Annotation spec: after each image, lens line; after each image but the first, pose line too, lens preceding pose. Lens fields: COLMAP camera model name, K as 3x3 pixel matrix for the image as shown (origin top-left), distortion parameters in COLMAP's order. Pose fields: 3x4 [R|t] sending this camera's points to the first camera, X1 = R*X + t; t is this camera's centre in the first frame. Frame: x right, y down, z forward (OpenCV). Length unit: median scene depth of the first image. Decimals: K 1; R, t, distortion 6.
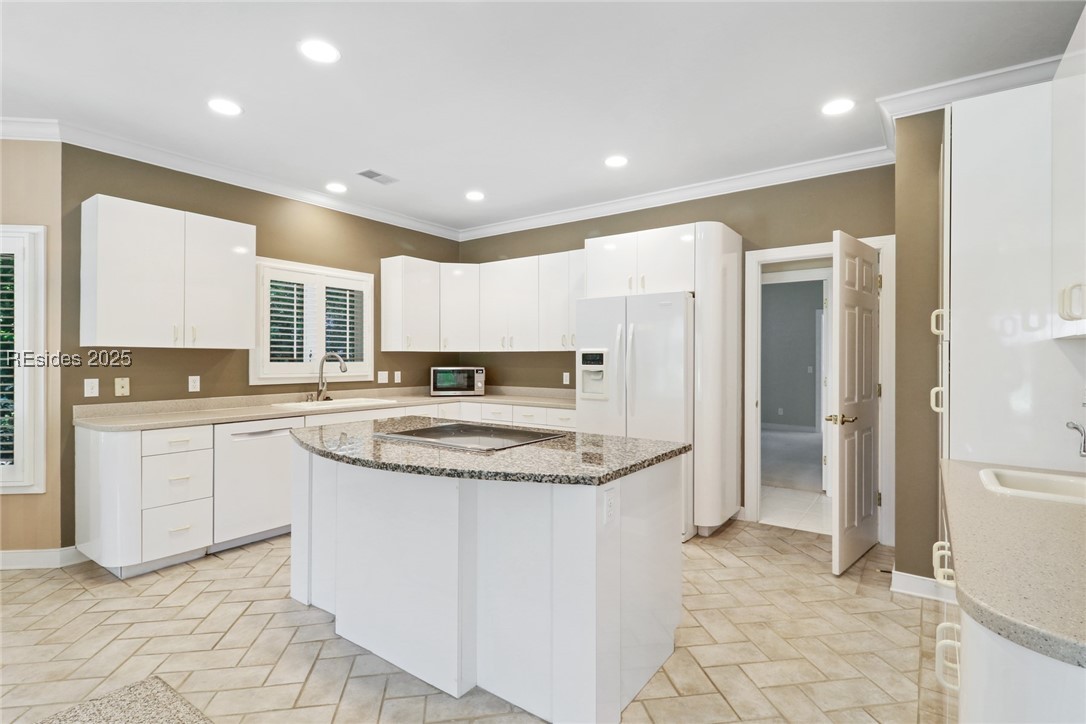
lens RADIAL K [[522.9, 0, 546.0], [0, 522.9, 357.8], [0, 0, 1]] dist [0.019860, -0.011937]
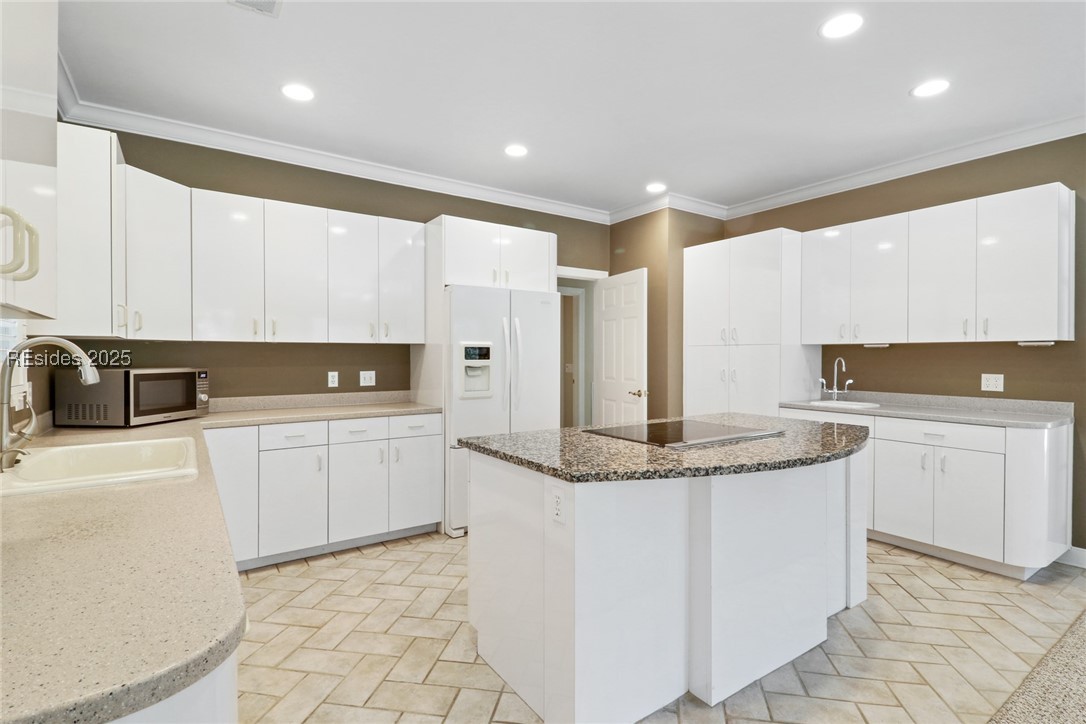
lens RADIAL K [[522.9, 0, 546.9], [0, 522.9, 358.2], [0, 0, 1]] dist [0.019860, -0.011937]
pose [[0.333921, -0.006197, 0.942581, -0.735445], [-0.000832, 0.999976, 0.006869, 0.004298], [-0.942601, -0.003078, 0.333908, 0.592895]]
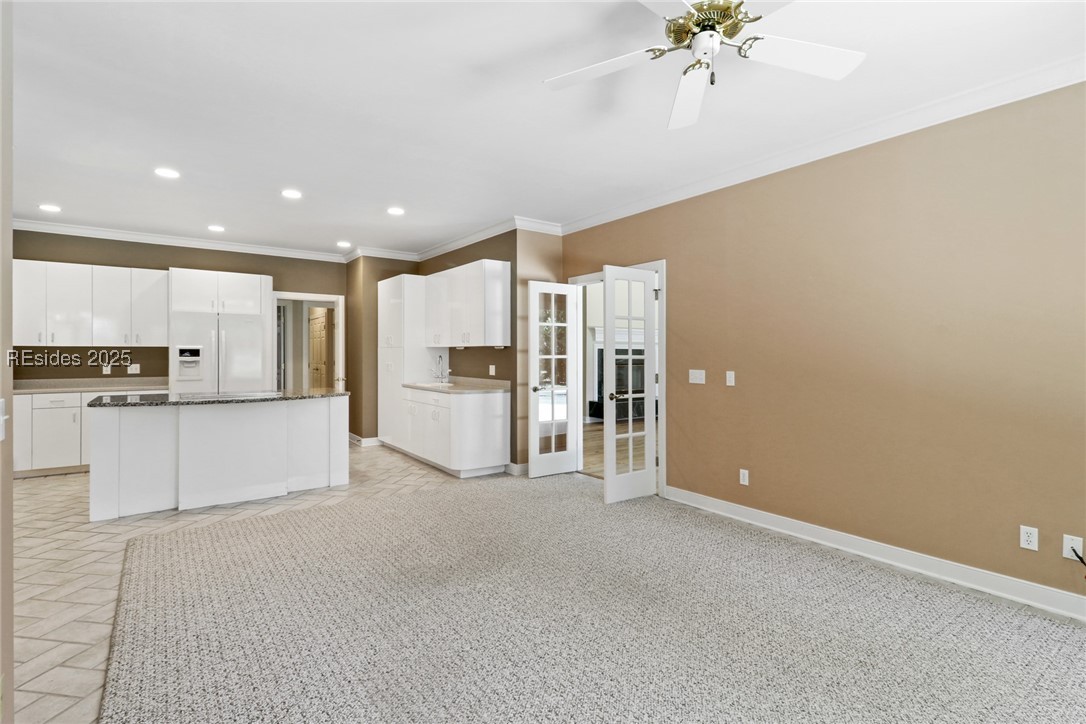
lens RADIAL K [[522.9, 0, 547.1], [0, 522.9, 354.7], [0, 0, 1]] dist [0.019860, -0.011937]
pose [[0.312335, -0.004828, 0.949960, -1.022857], [-0.000912, 0.999985, 0.005382, -0.002023], [-0.949972, -0.002547, 0.312326, -0.429876]]
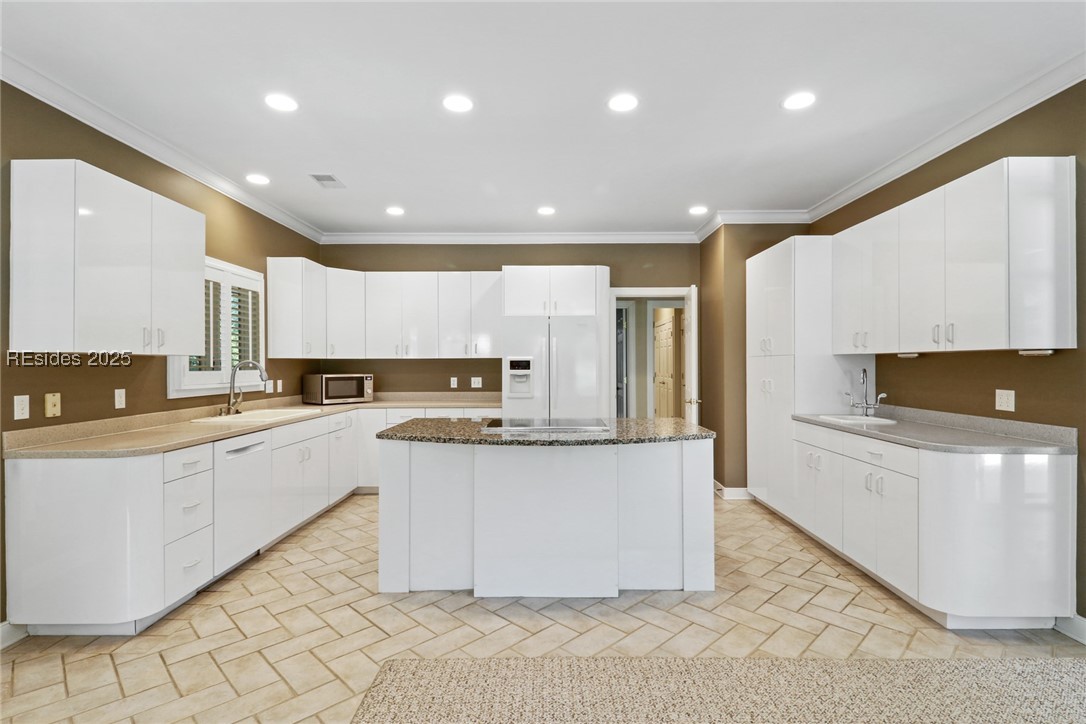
lens RADIAL K [[522.9, 0, 546.6], [0, 522.9, 359.7], [0, 0, 1]] dist [0.019860, -0.011937]
pose [[0.814450, 0.000240, 0.580234, -0.582215], [0.003935, 0.999975, -0.005938, -0.003095], [-0.580220, 0.007120, 0.814428, -0.038881]]
